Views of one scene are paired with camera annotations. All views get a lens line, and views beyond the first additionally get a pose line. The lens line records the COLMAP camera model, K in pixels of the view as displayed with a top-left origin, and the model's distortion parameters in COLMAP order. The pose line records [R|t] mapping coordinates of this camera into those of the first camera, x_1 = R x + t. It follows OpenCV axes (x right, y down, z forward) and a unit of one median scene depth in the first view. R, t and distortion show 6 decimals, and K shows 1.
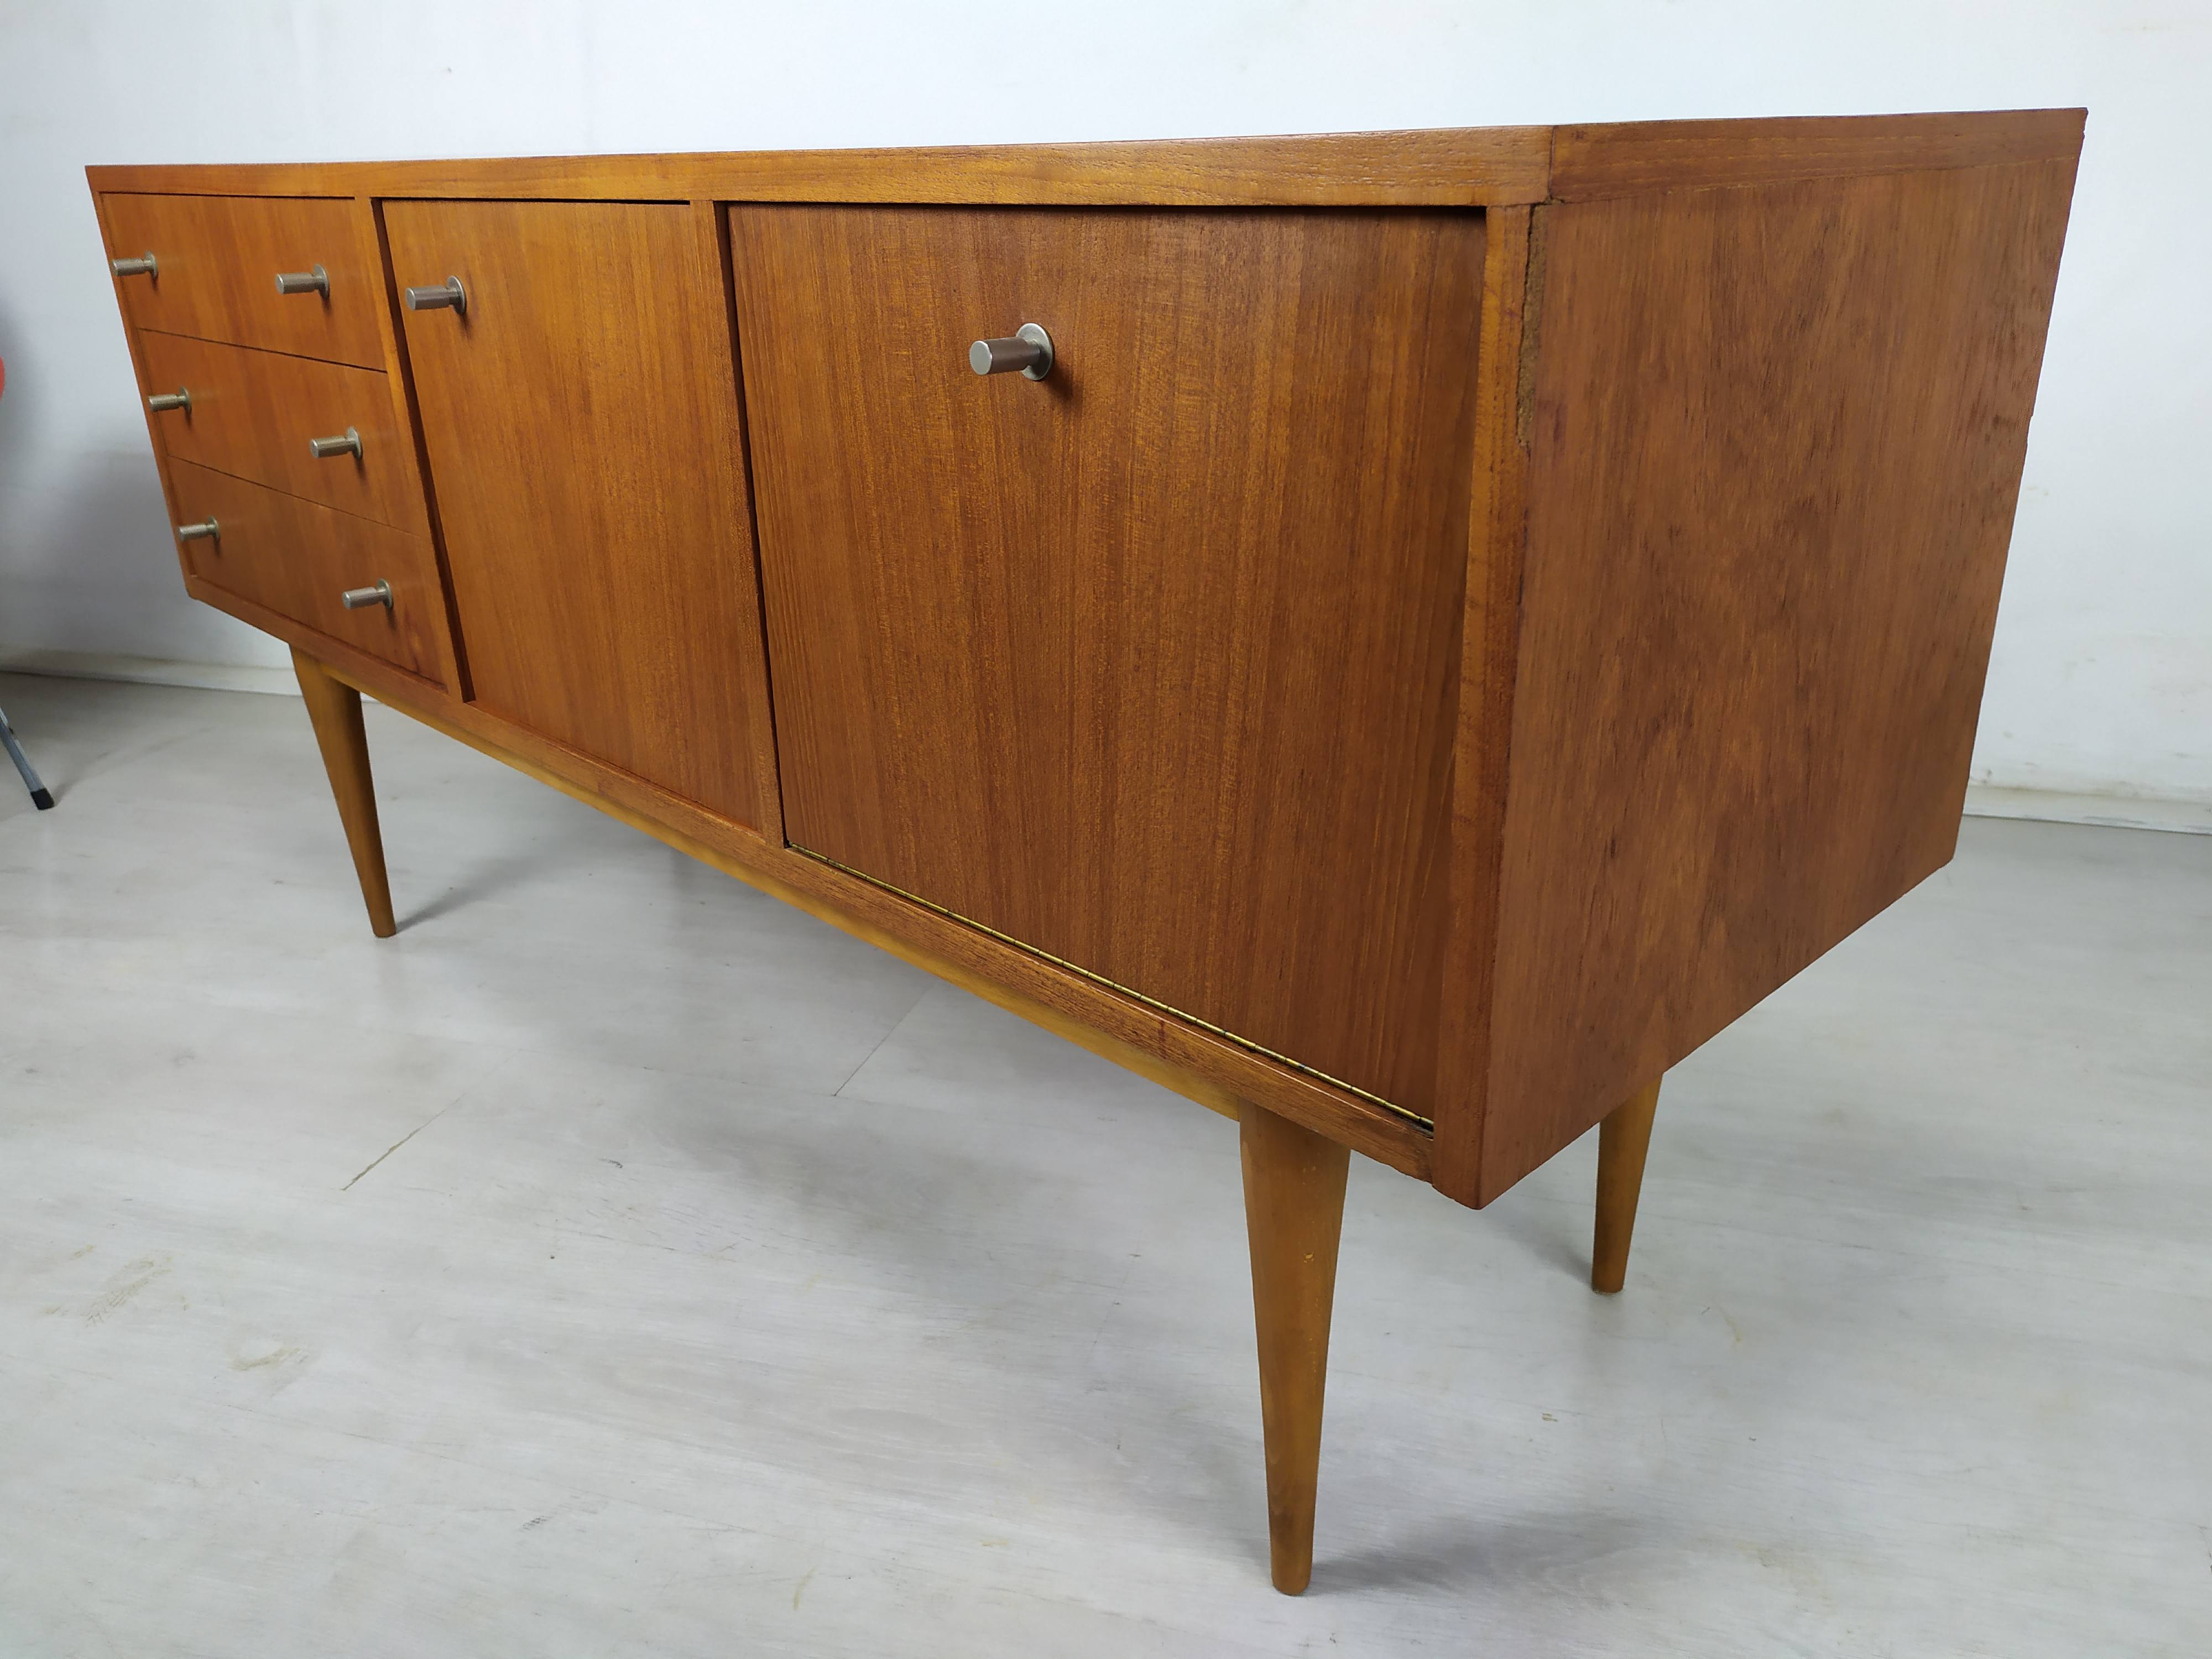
lens RADIAL K [[1679.4, 0, 1099.8], [0, 1679.4, 838.4], [0, 0, 1]] dist [0.063454, -0.087965]
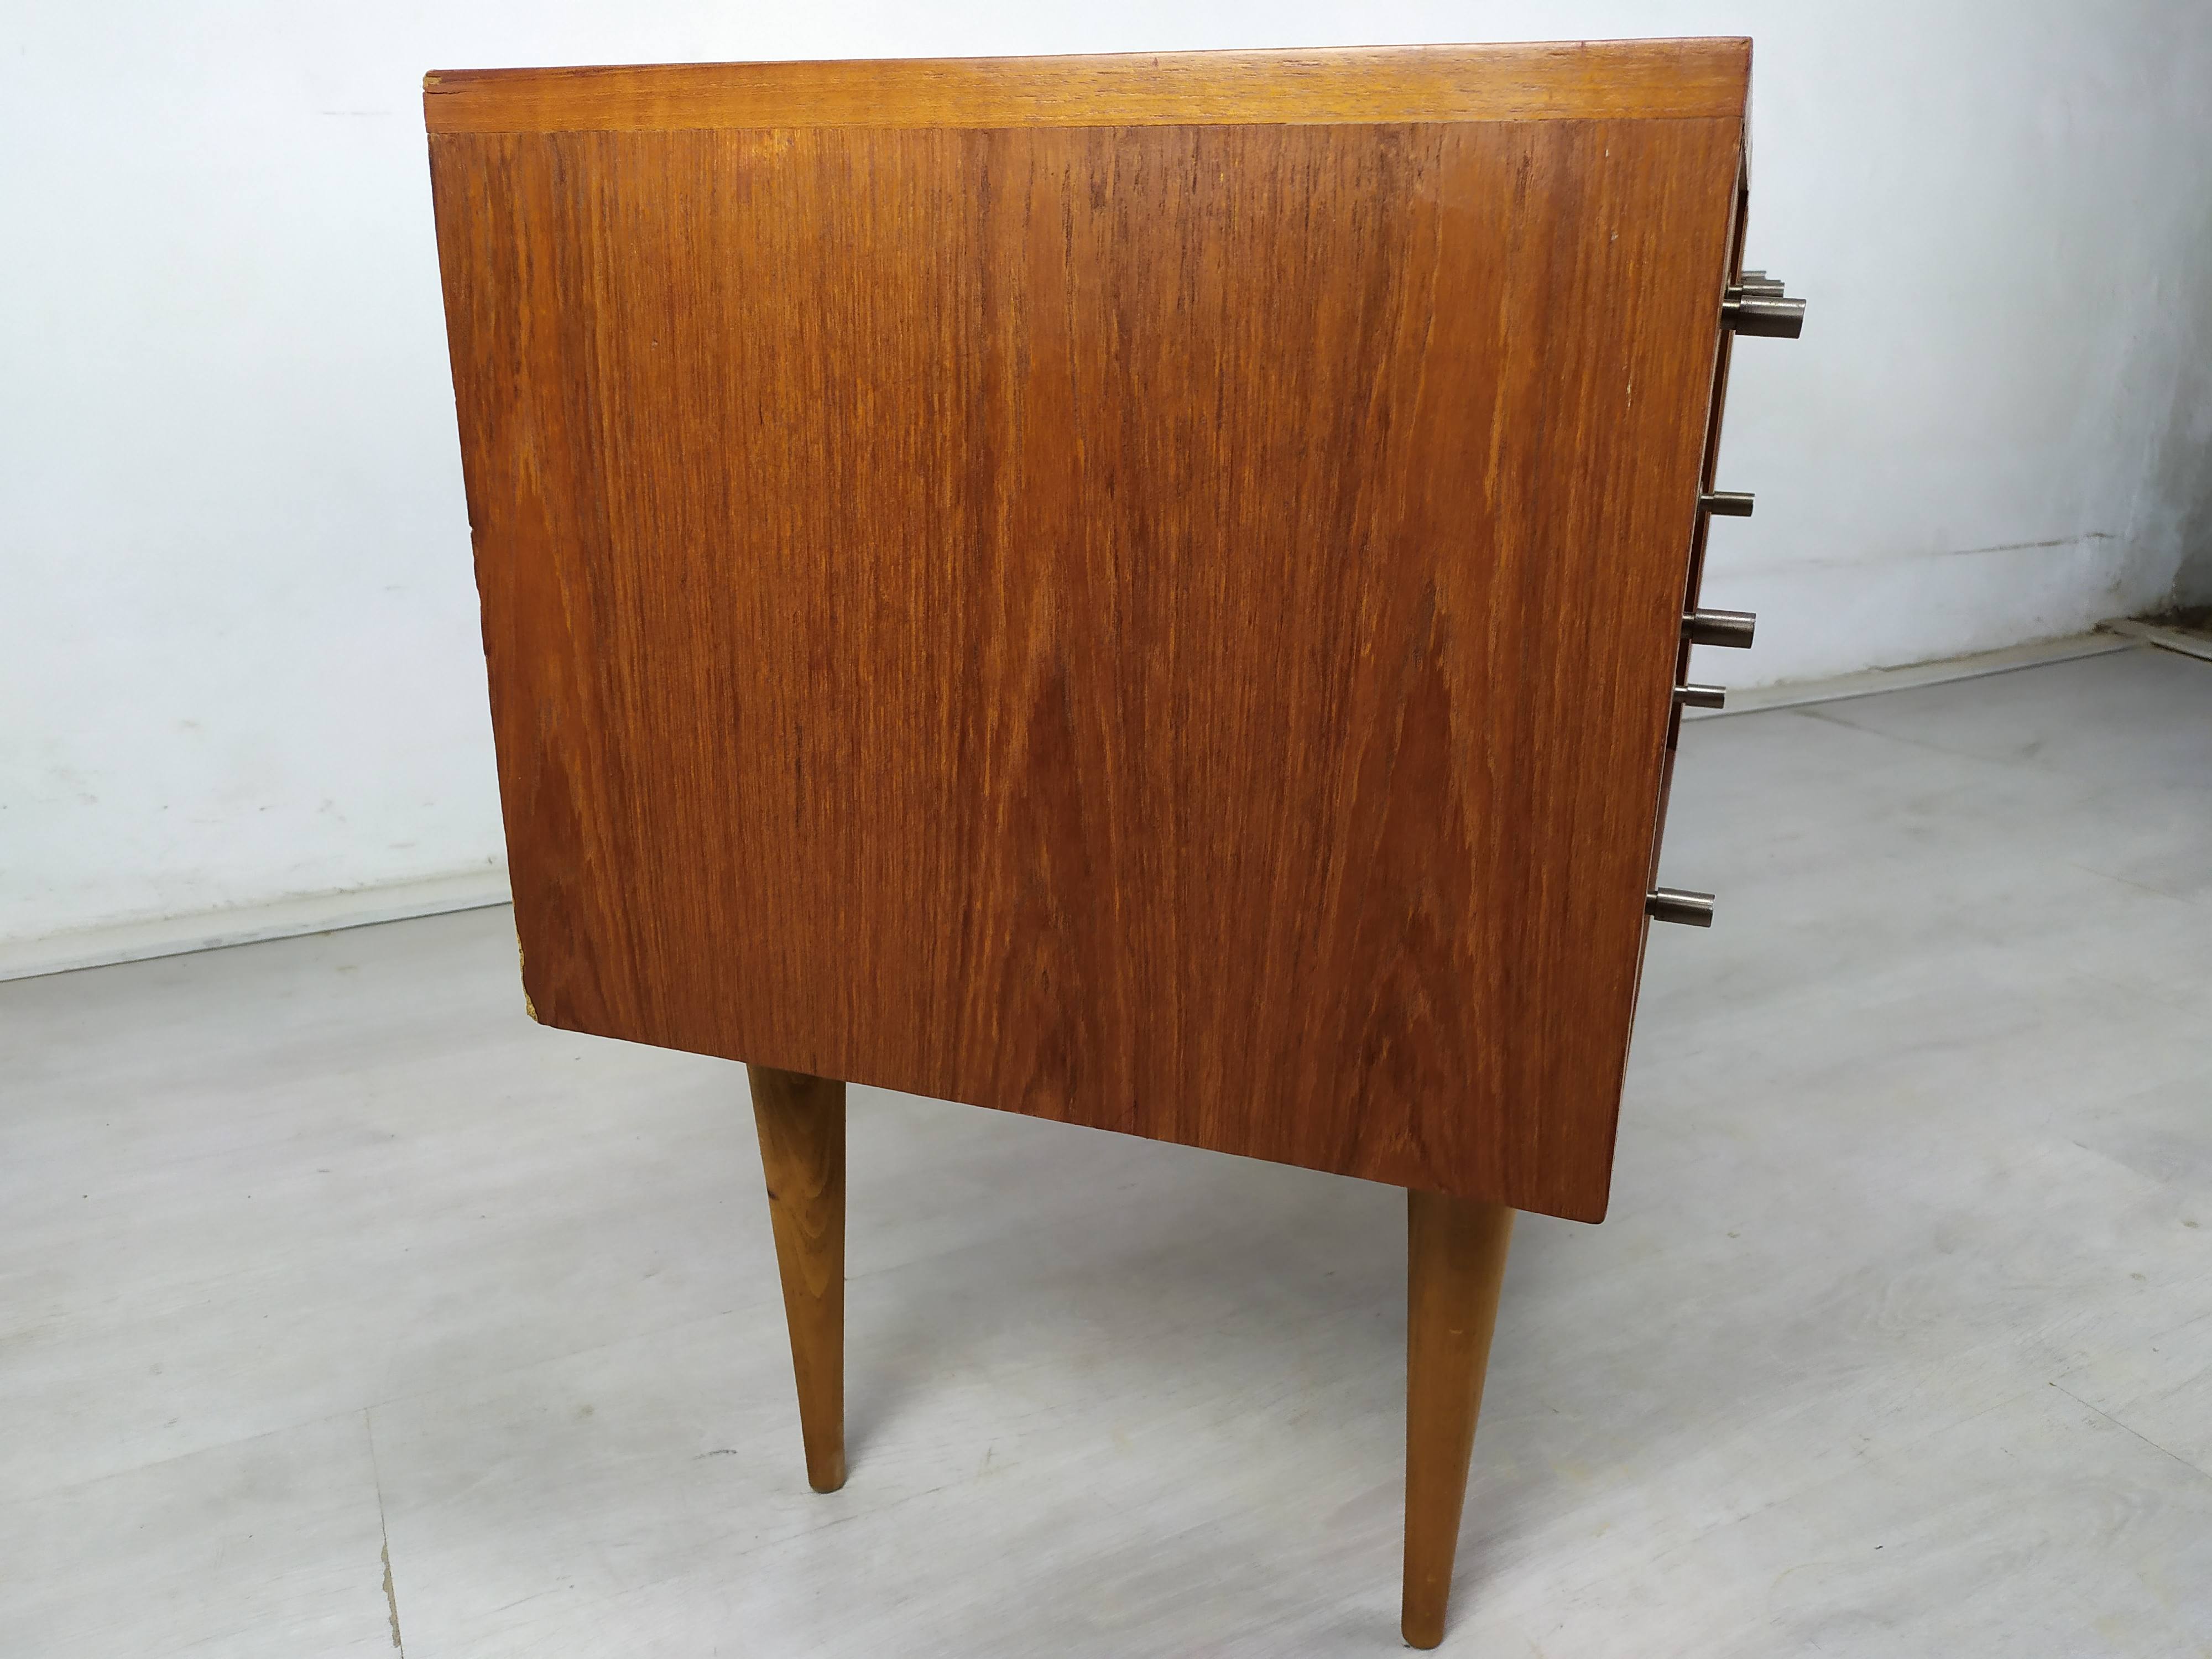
lens RADIAL K [[1699.5, 0, 1107.5], [0, 1699.5, 828.1], [0, 0, 1]] dist [0.049750, -0.077349]
pose [[0.715724, -0.193097, 0.671158, -1.013627], [0.244714, 0.969429, 0.017949, -0.079497], [-0.654106, 0.151395, 0.741097, 0.458709]]
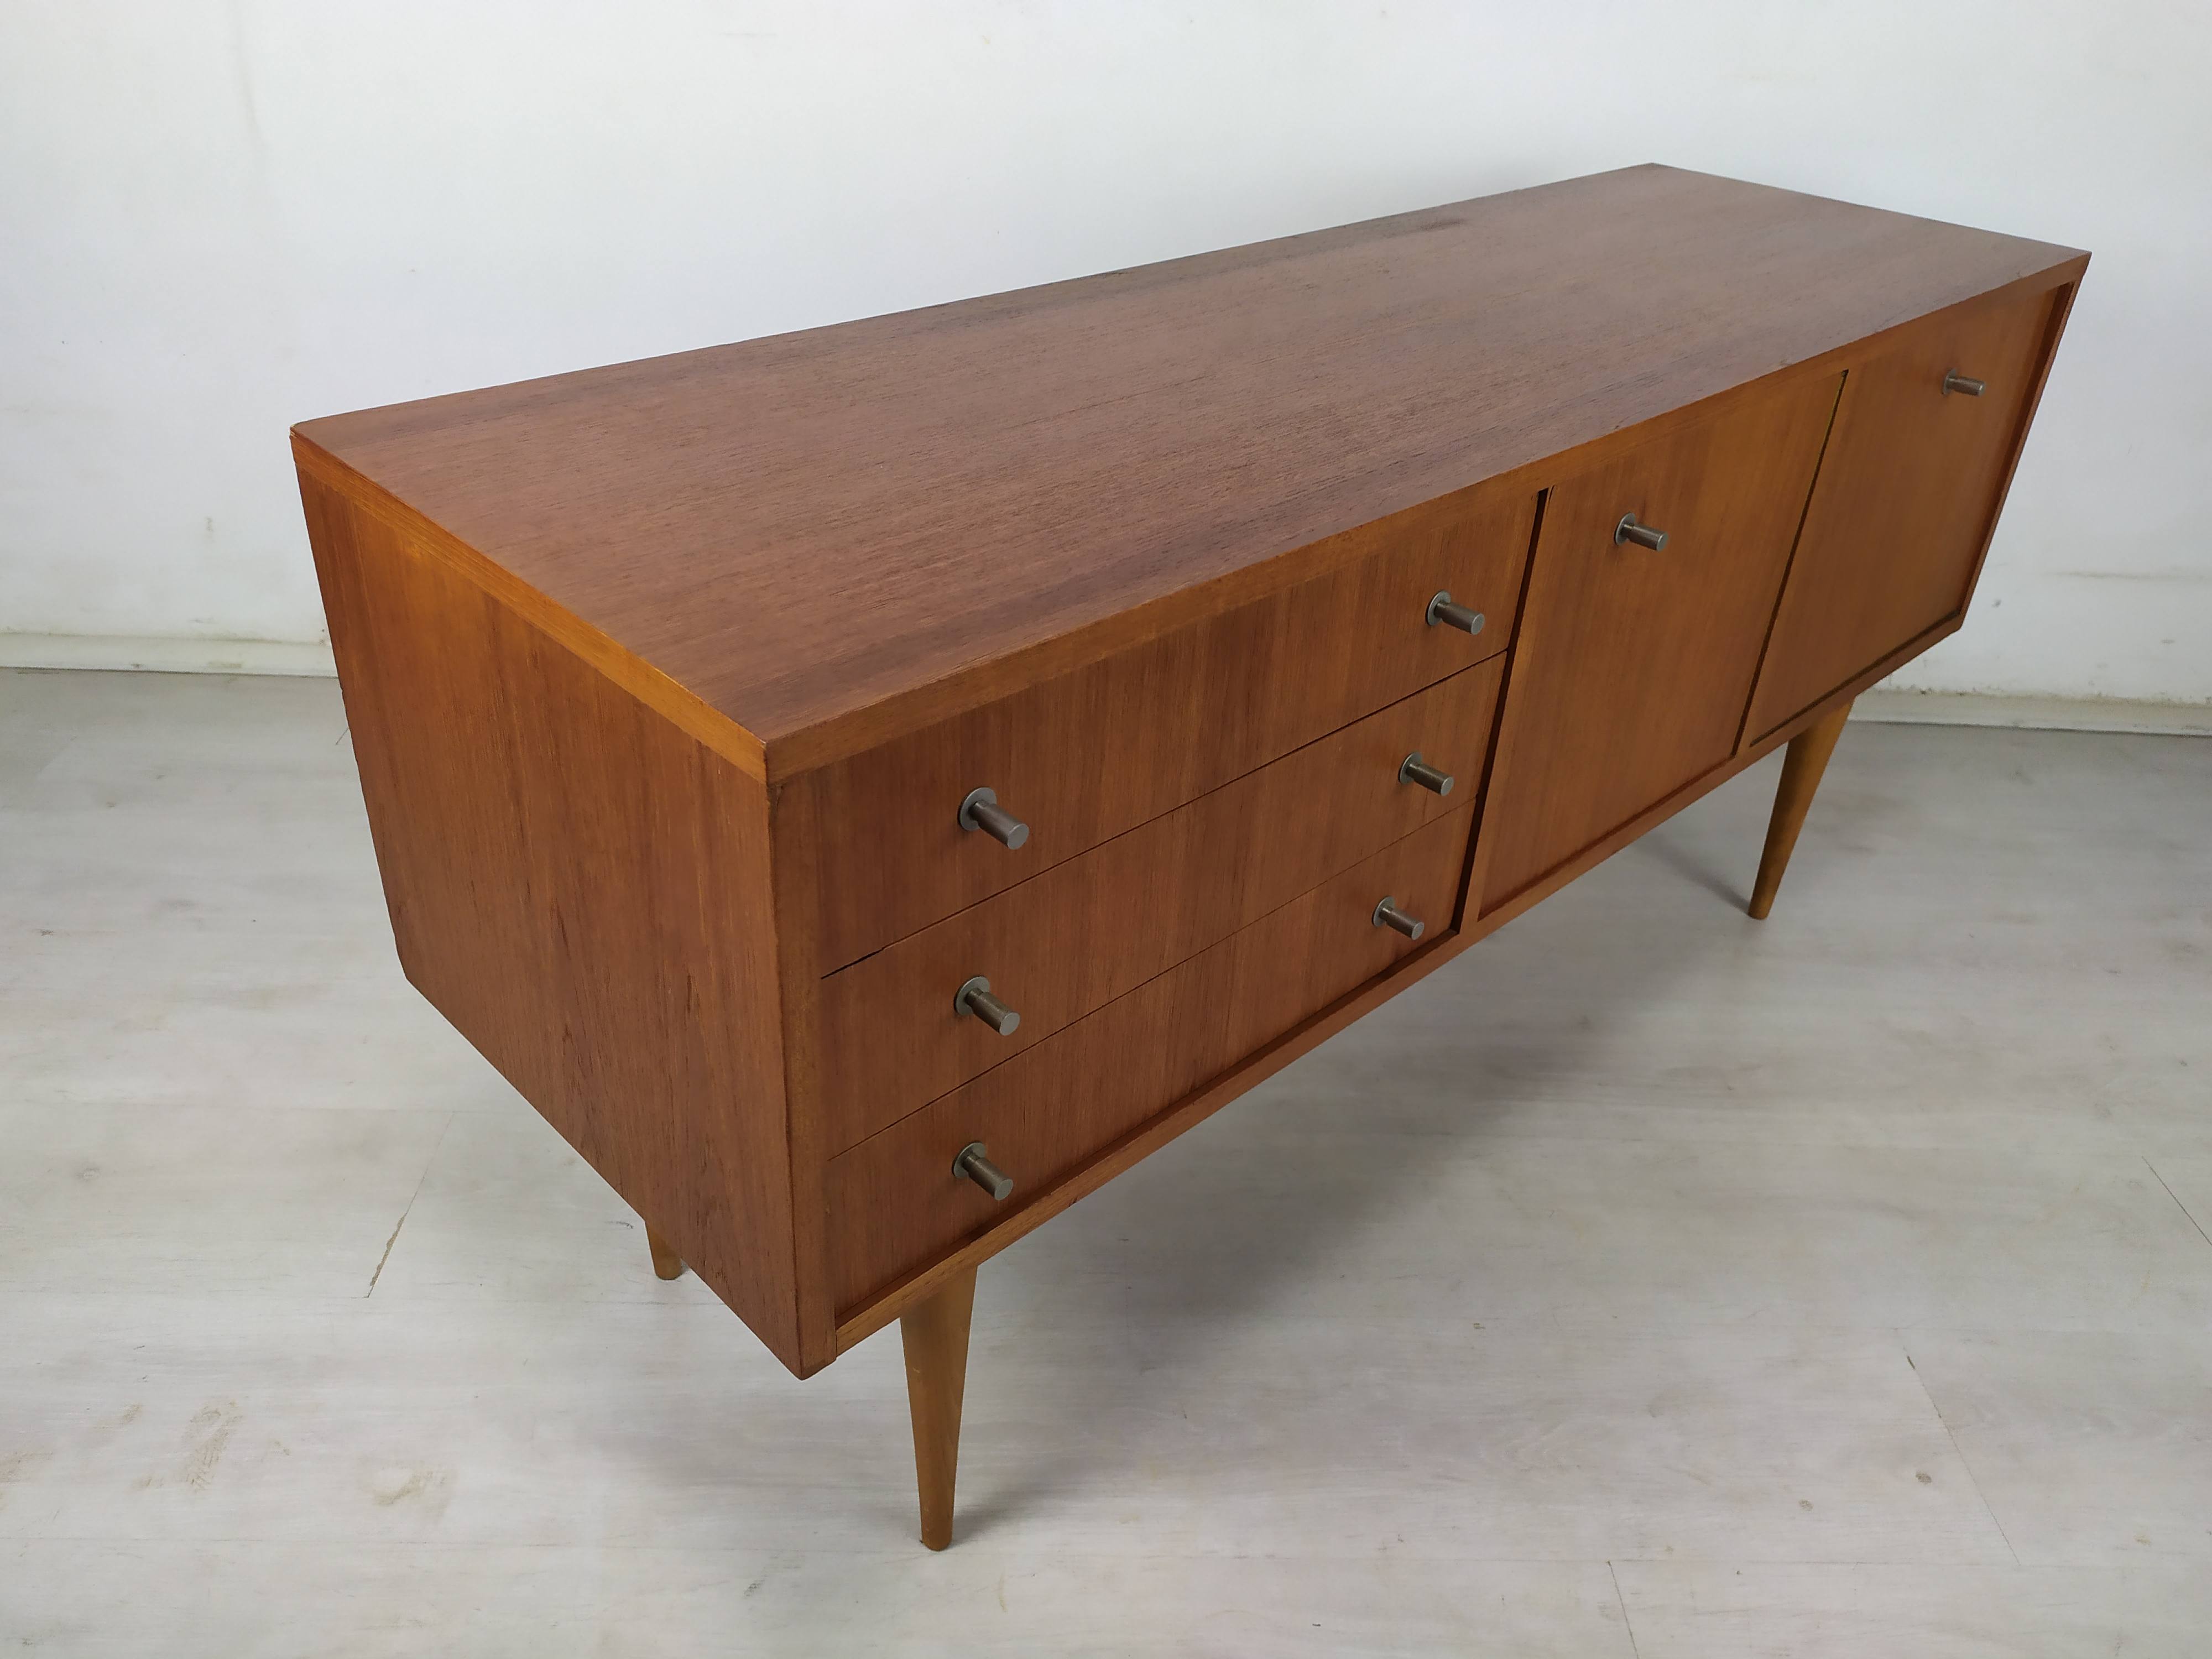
lens RADIAL K [[1713.2, 0, 1108.0], [0, 1713.2, 831.8], [0, 0, 1]] dist [0.055089, -0.078928]
pose [[0.945770, -0.103351, 0.307959, -0.501888], [0.050457, 0.983270, 0.175027, -0.380708], [-0.320896, -0.149997, 0.935161, -0.156573]]
